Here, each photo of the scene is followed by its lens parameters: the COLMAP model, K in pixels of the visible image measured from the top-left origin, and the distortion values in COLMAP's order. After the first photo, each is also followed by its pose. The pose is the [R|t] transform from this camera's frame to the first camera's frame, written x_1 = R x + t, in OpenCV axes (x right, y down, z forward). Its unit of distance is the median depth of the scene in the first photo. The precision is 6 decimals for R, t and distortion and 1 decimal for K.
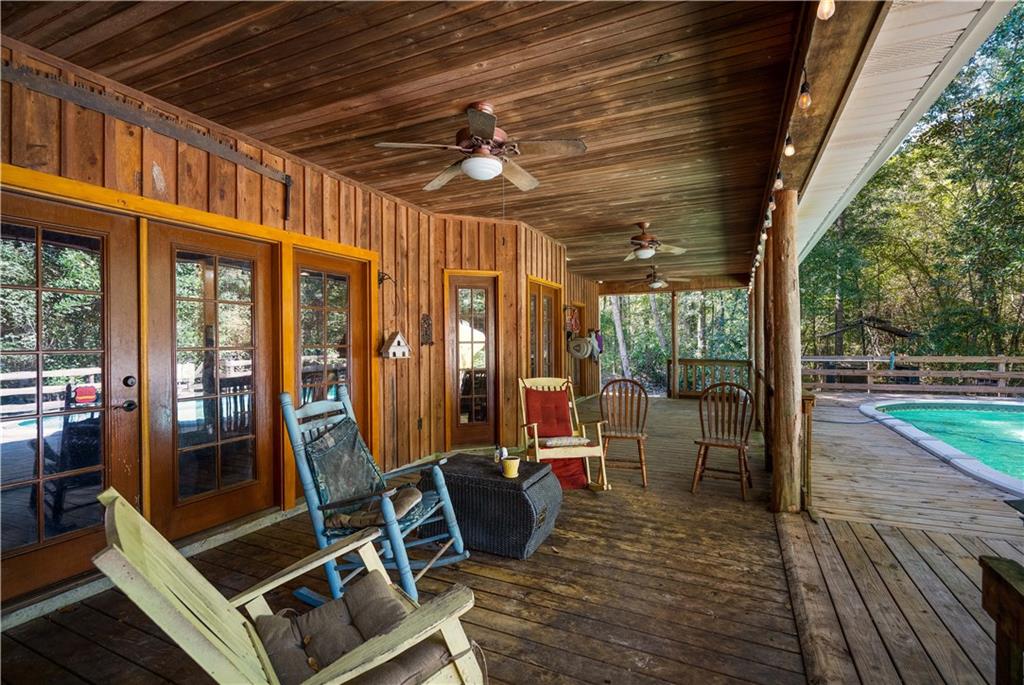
lens RADIAL K [[480.6, 0, 514.3], [0, 480.6, 340.9], [0, 0, 1]] dist [0.000486, 0.000120]
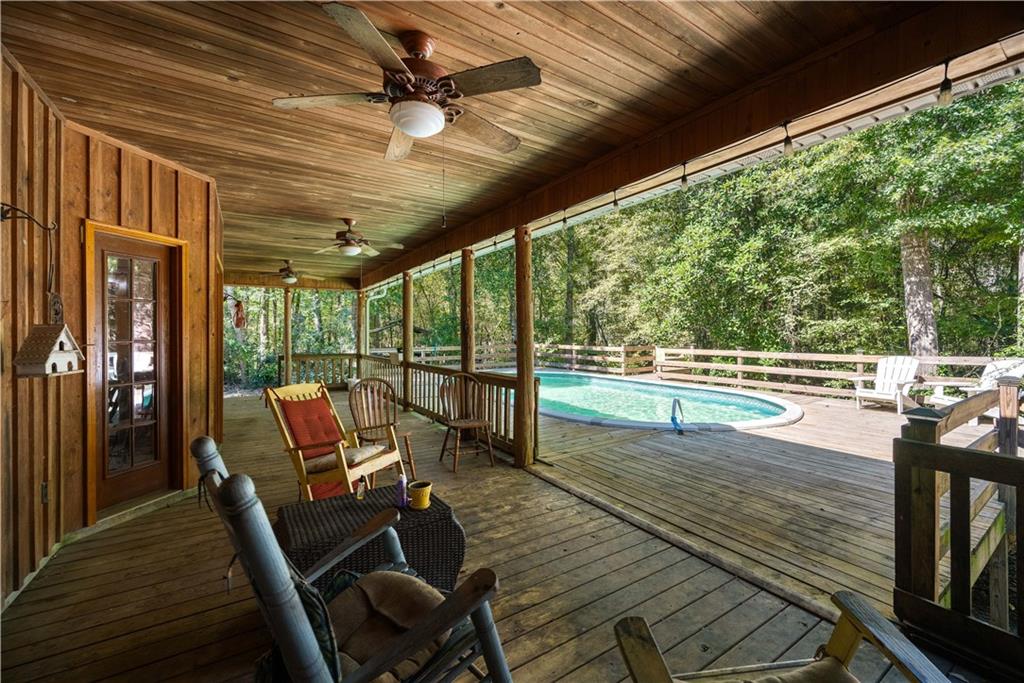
lens RADIAL K [[411.3, 0, 517.3], [0, 411.3, 333.4], [0, 0, 1]] dist [-0.001175, -0.000053]
pose [[0.527016, 0.004419, 0.849844, -0.294389], [-0.000477, 0.999988, -0.004904, -0.006100], [-0.849855, 0.002179, 0.527011, 0.277828]]
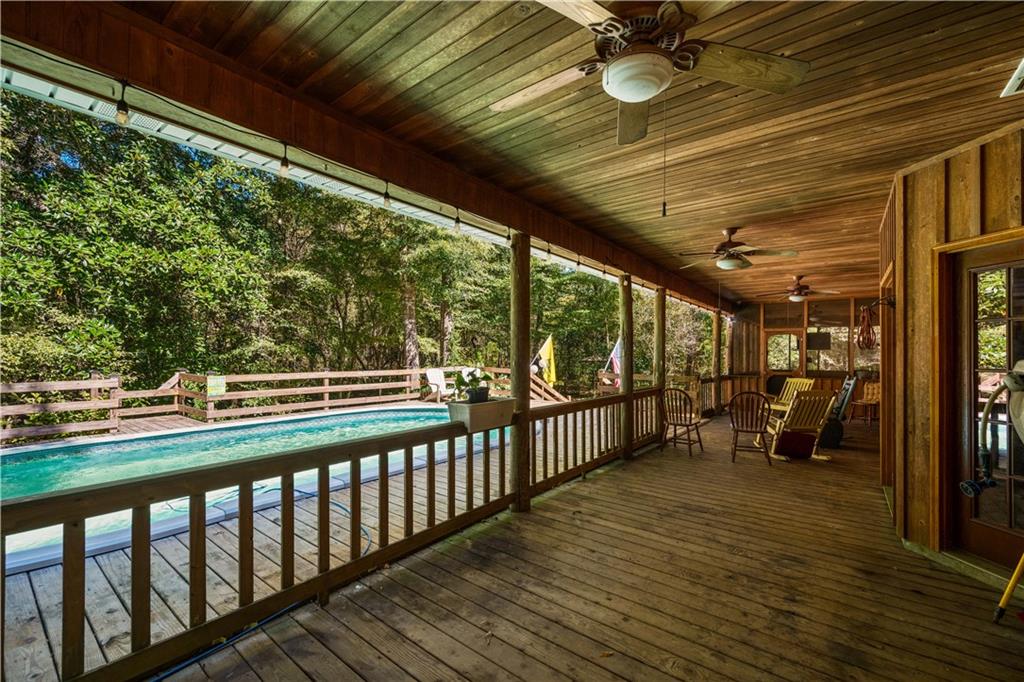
lens RADIAL K [[419.9, 0, 540.5], [0, 419.9, 357.1], [0, 0, 1]] dist [-0.004461, -0.000303]
pose [[-0.981371, 0.001079, 0.192119, 0.458702], [0.002351, 0.999977, 0.006391, -0.013503], [-0.192108, 0.006724, -0.981351, 1.914009]]
